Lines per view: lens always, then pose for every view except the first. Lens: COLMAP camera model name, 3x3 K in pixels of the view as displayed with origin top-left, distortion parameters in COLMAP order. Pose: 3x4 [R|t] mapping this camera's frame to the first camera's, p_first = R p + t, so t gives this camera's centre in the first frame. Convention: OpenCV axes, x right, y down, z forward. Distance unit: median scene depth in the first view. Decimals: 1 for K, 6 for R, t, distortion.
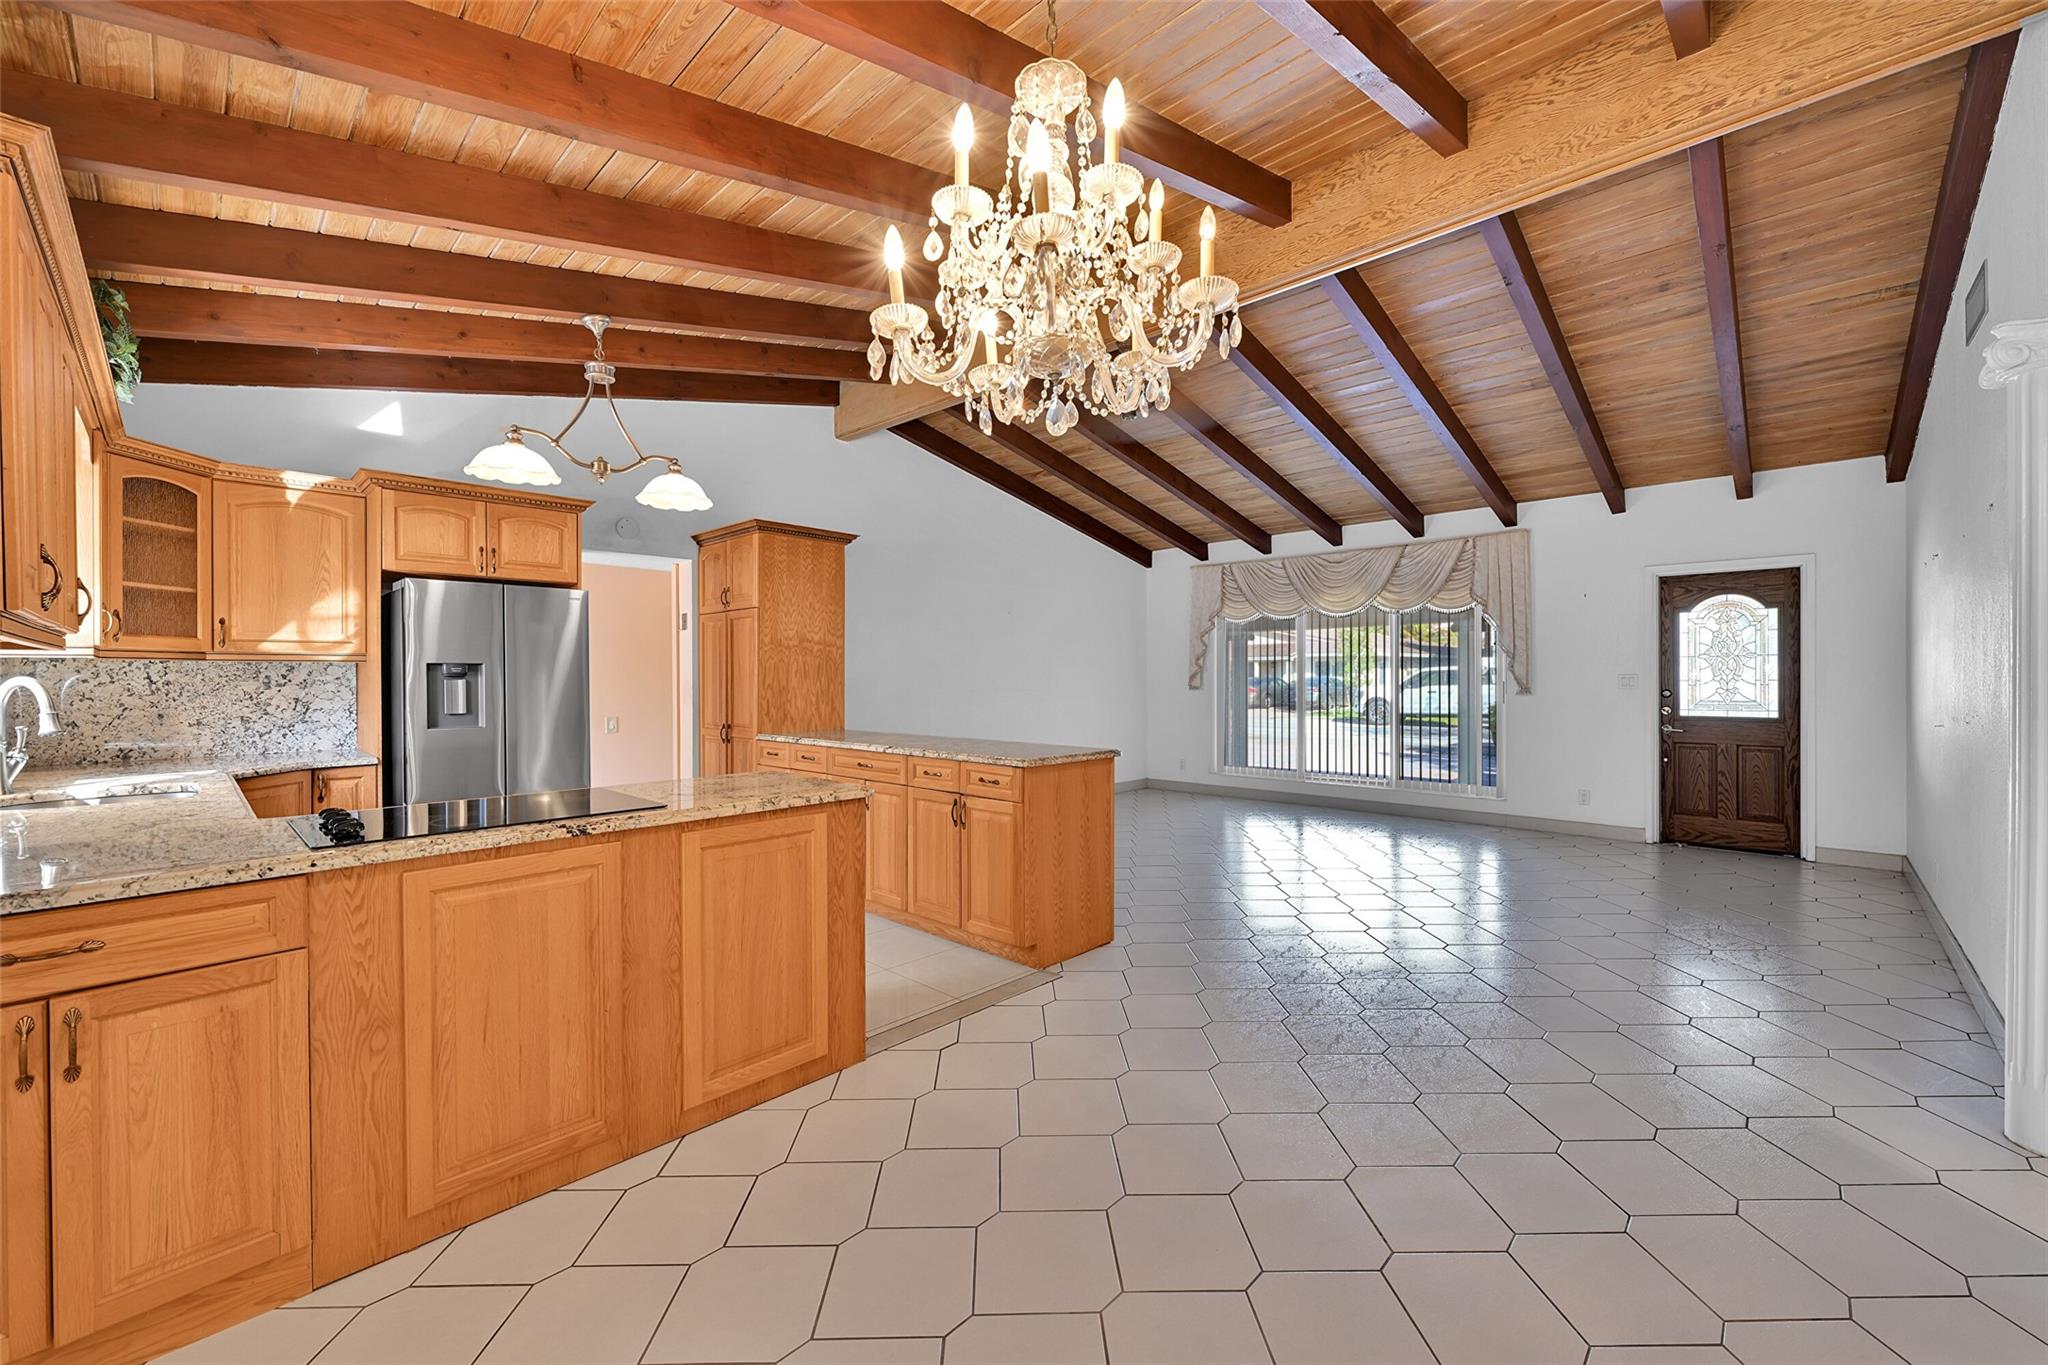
lens RADIAL K [[808.7, 0, 1015.2], [0, 808.7, 680.9], [0, 0, 1]] dist [-0.001167, 0.000266]
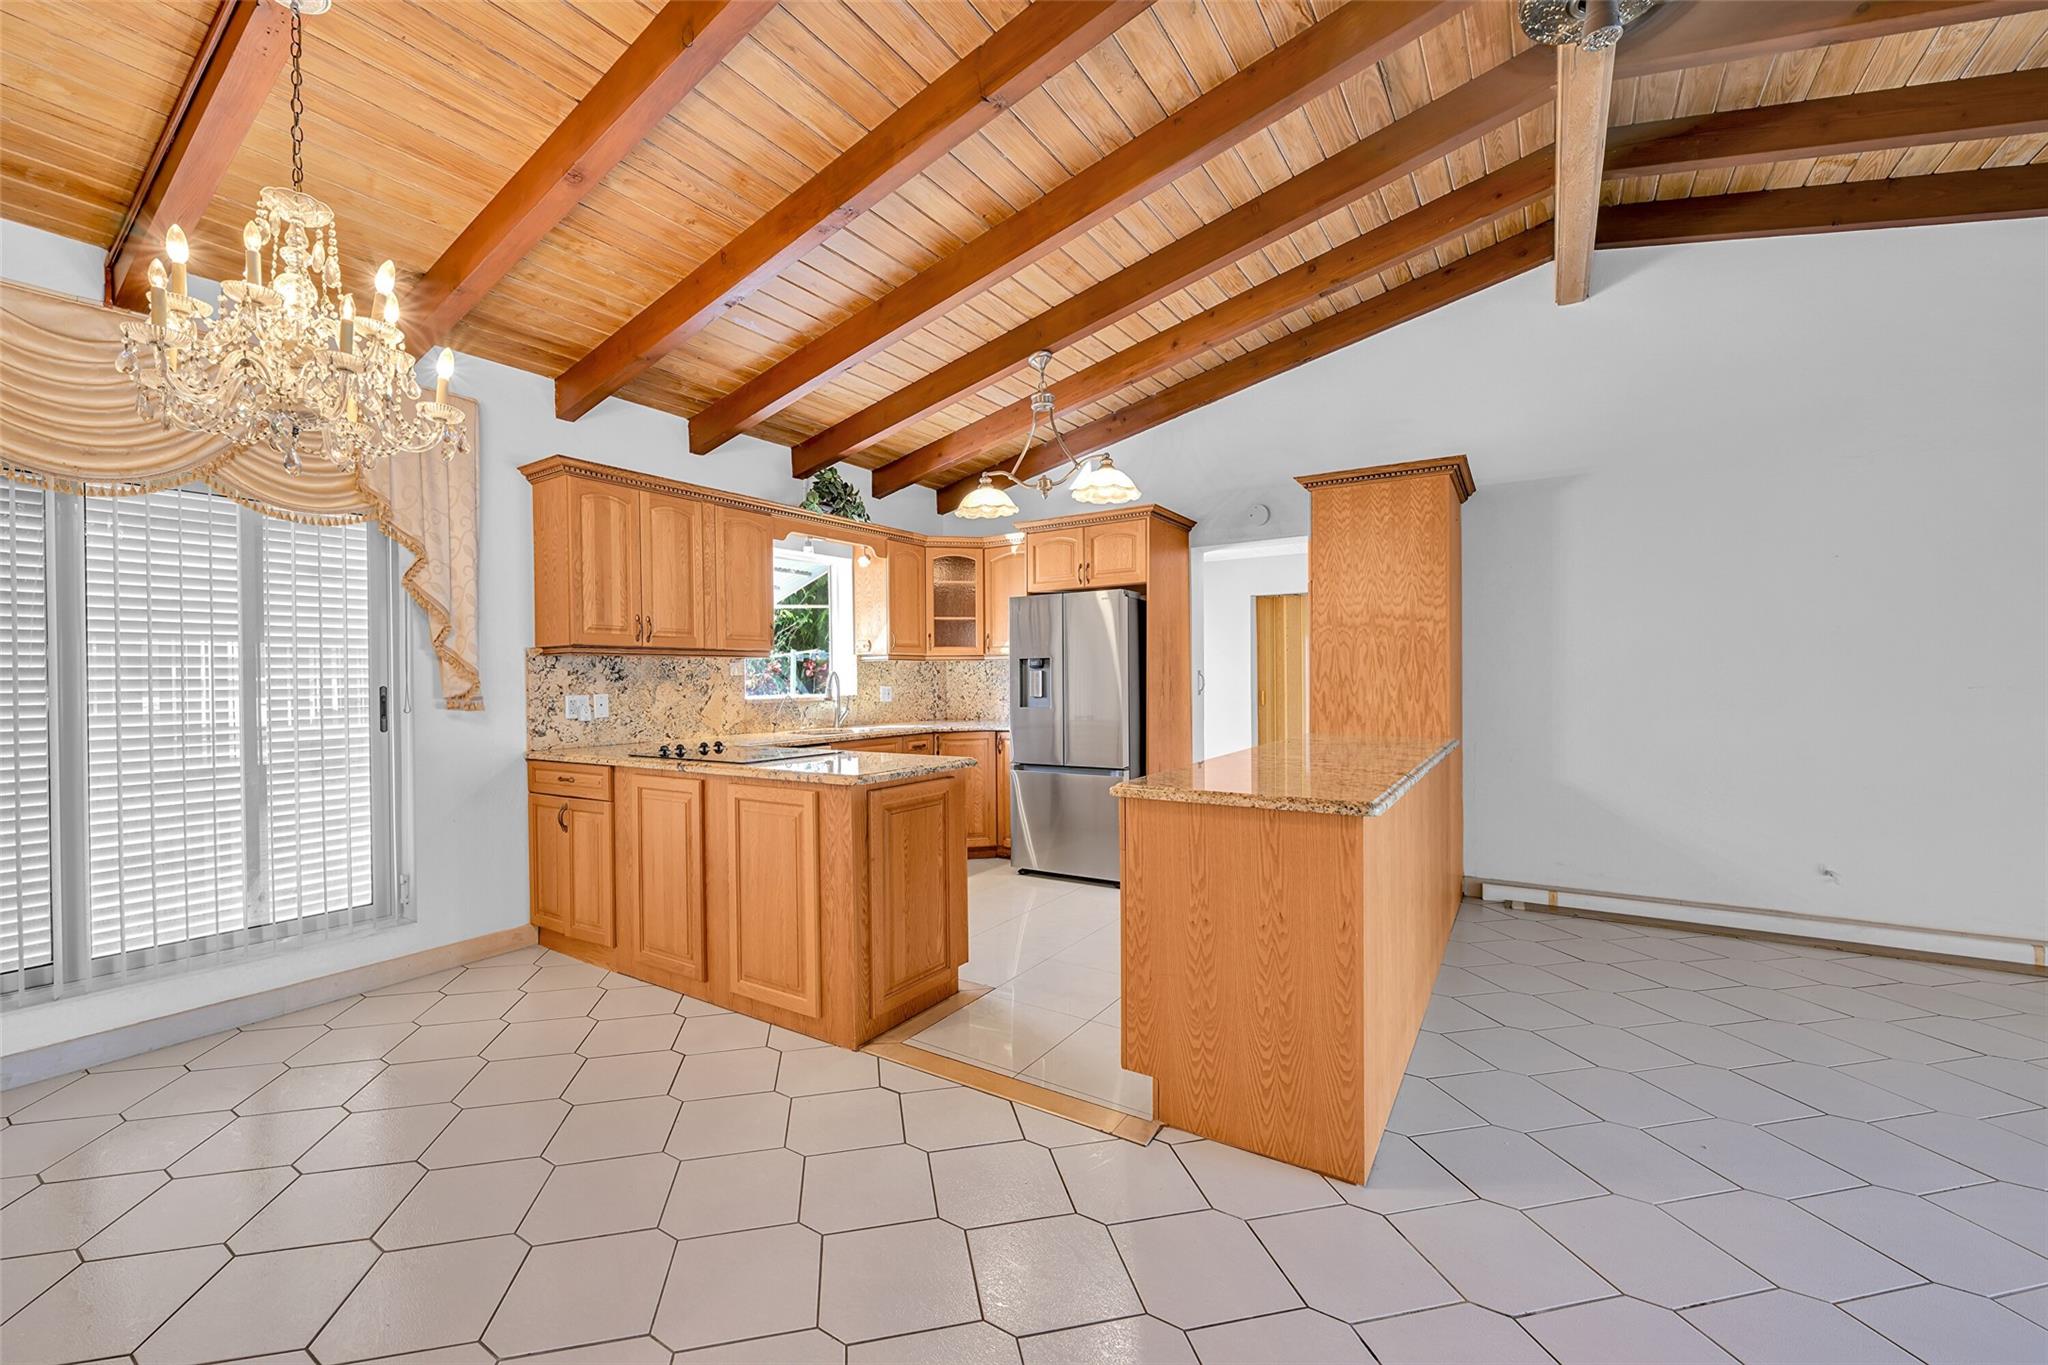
lens RADIAL K [[808.7, 0, 1017.8], [0, 808.7, 680.4], [0, 0, 1]] dist [-0.001167, 0.000266]
pose [[0.188476, 0.002844, -0.982074, 0.583590], [0.004673, 0.999982, 0.003792, 0.008780], [0.982067, -0.005304, 0.188459, 0.719425]]
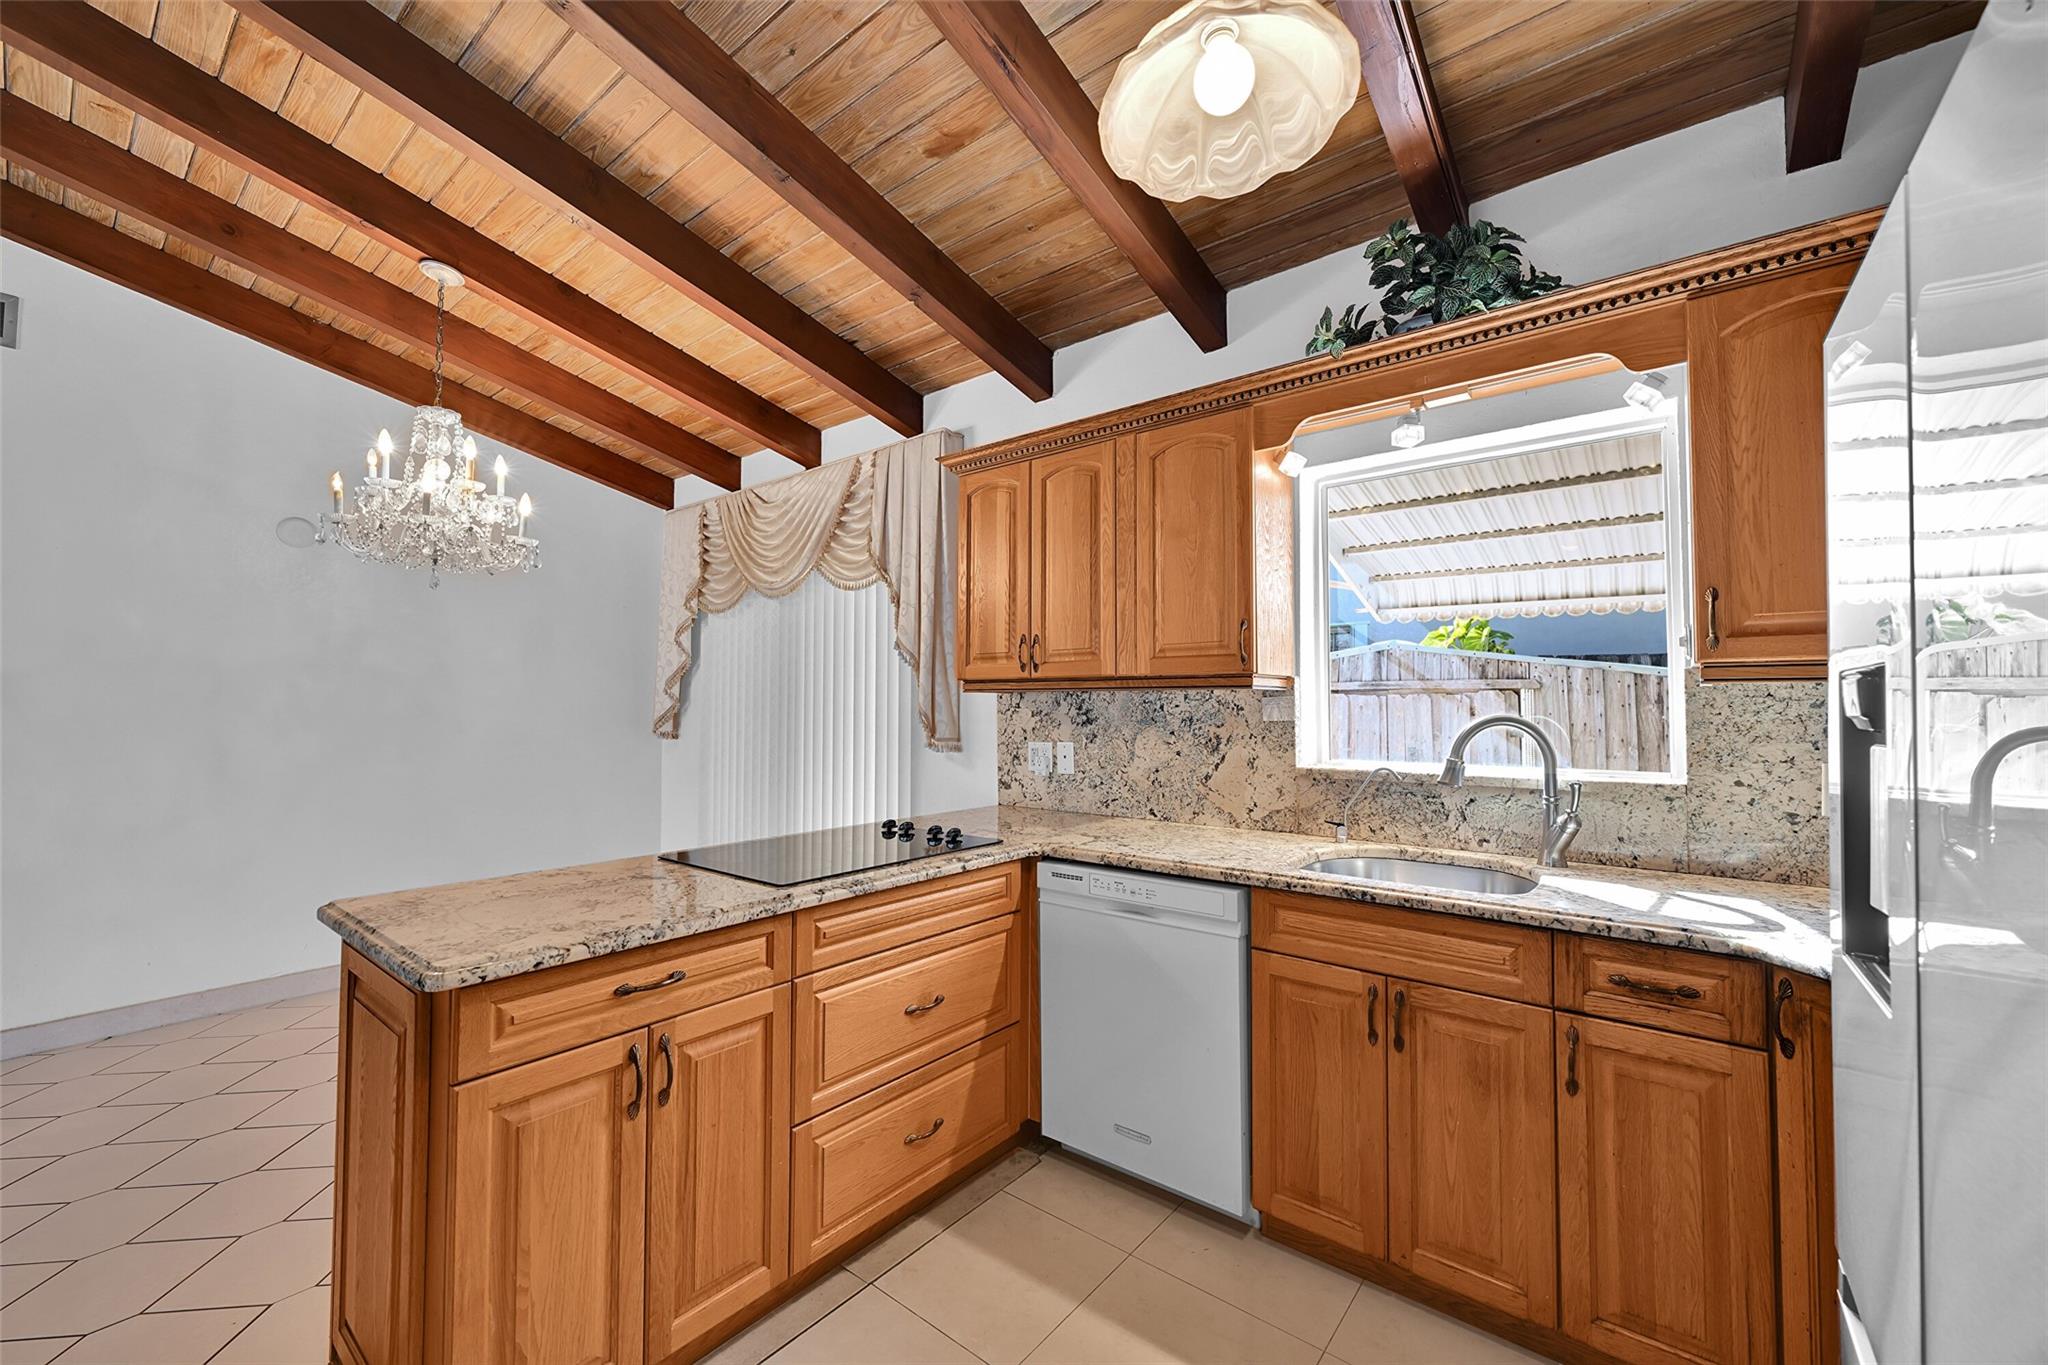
lens RADIAL K [[808.7, 0, 1020.9], [0, 808.7, 680.8], [0, 0, 1]] dist [-0.001167, 0.000266]
pose [[-0.995898, -0.001826, -0.090460, -0.456361], [0.000322, 0.999719, -0.023719, -0.013599], [0.090478, -0.023651, -0.995618, 1.175516]]
